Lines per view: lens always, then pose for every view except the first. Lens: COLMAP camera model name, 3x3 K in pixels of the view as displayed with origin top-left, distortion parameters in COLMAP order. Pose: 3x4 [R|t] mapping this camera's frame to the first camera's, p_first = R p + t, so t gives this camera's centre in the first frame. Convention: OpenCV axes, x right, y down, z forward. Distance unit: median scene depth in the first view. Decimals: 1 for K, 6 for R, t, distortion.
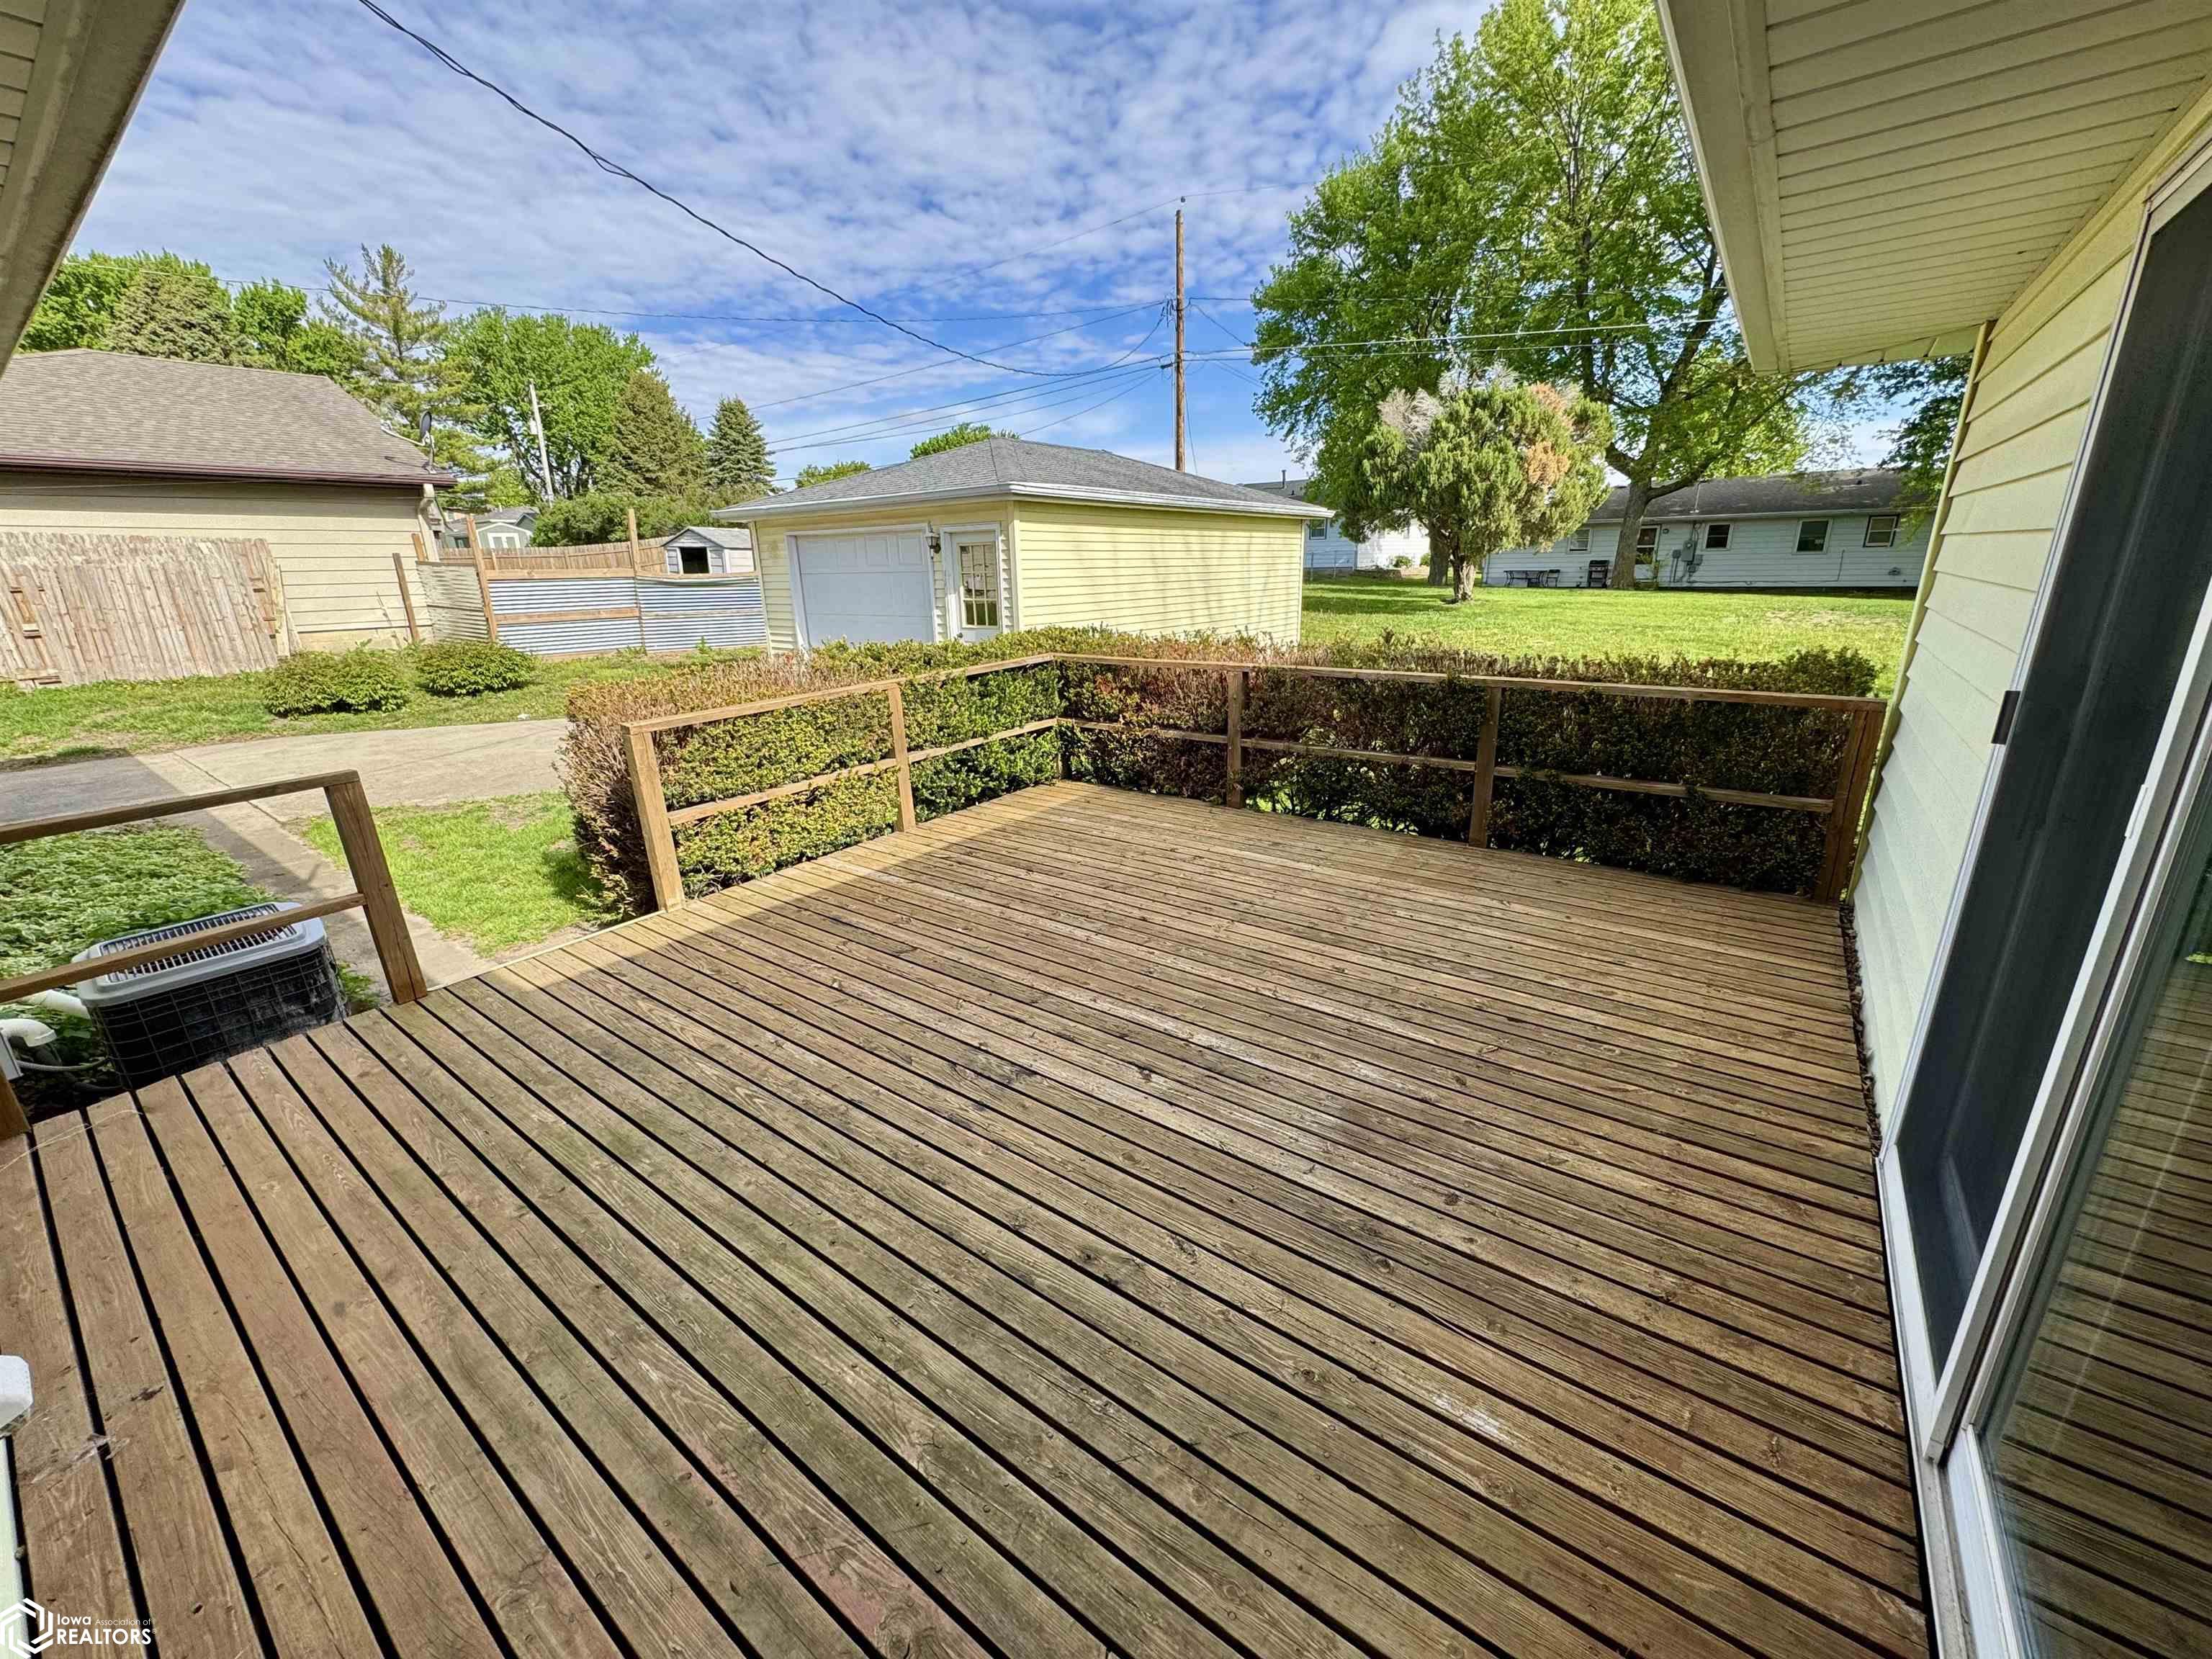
lens RADIAL K [[871.5, 0, 1117.4], [0, 871.5, 845.4], [0, 0, 1]] dist [0.001343, 0.000336]
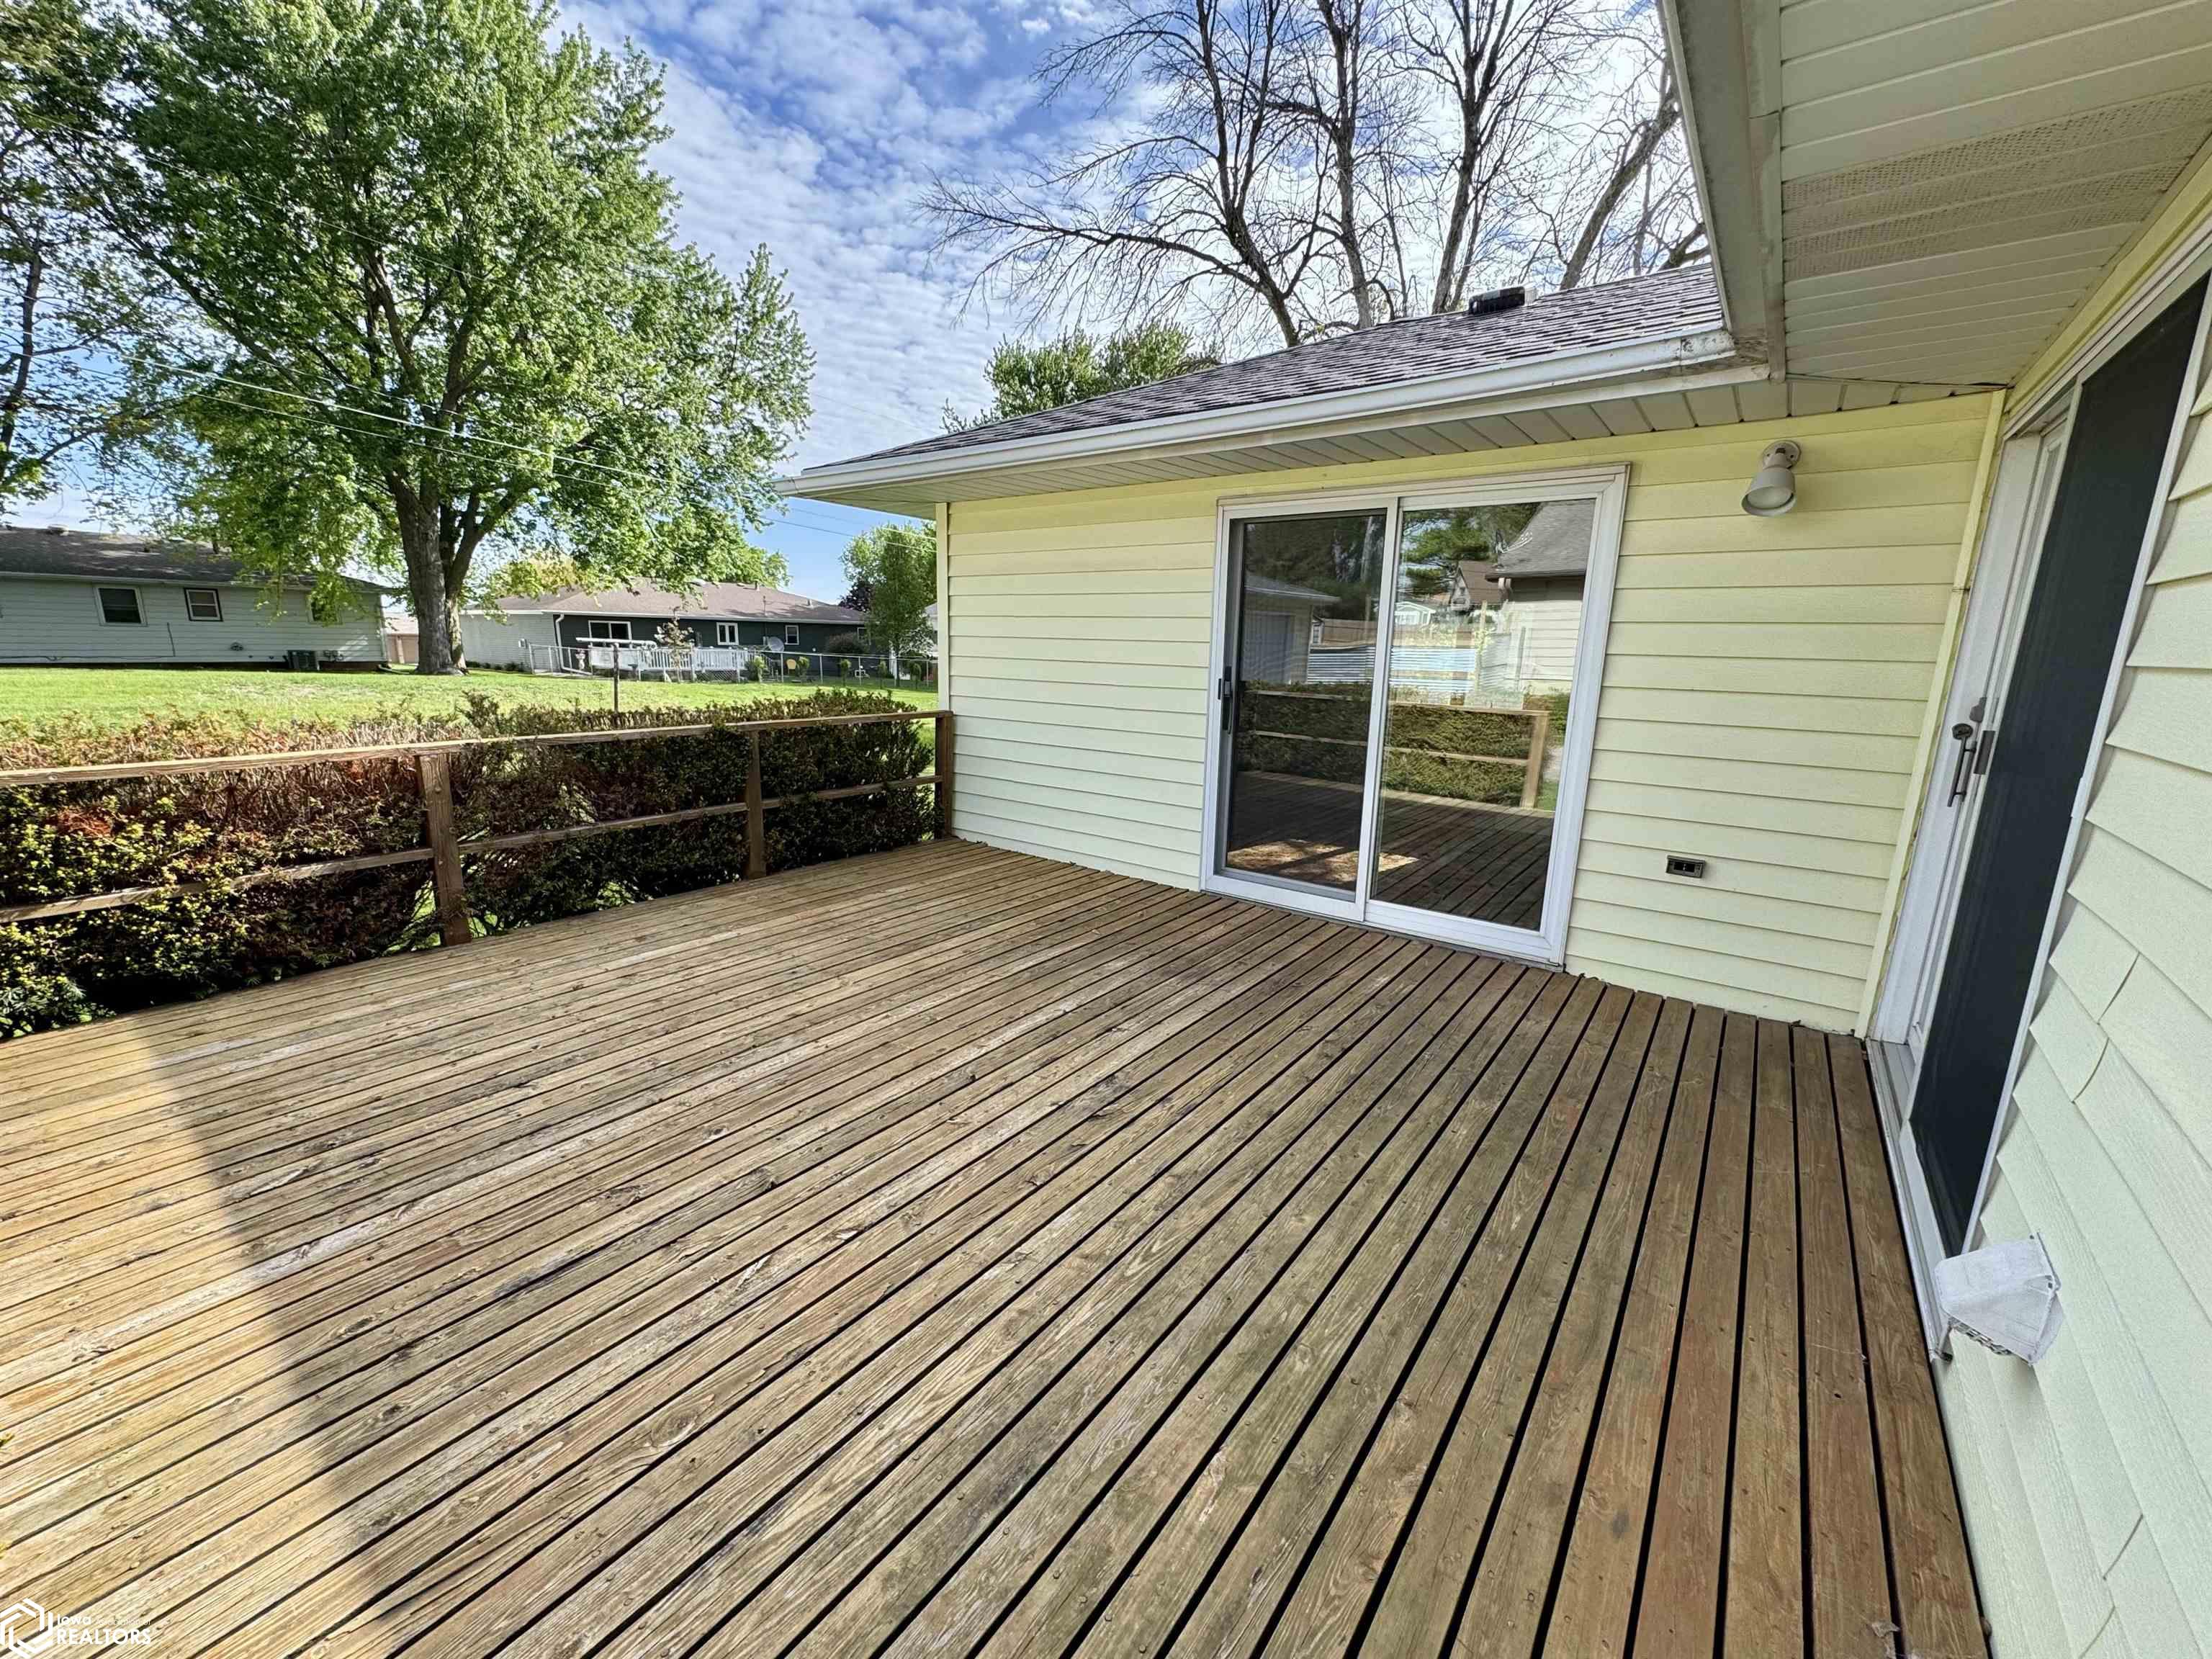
lens RADIAL K [[871.5, 0, 1098.8], [0, 871.5, 826.5], [0, 0, 1]] dist [0.001343, 0.000336]
pose [[0.016895, -0.186019, 0.982401, -0.739570], [0.288022, 0.941798, 0.173377, -0.145956], [-0.957475, 0.280024, 0.069490, 0.584879]]
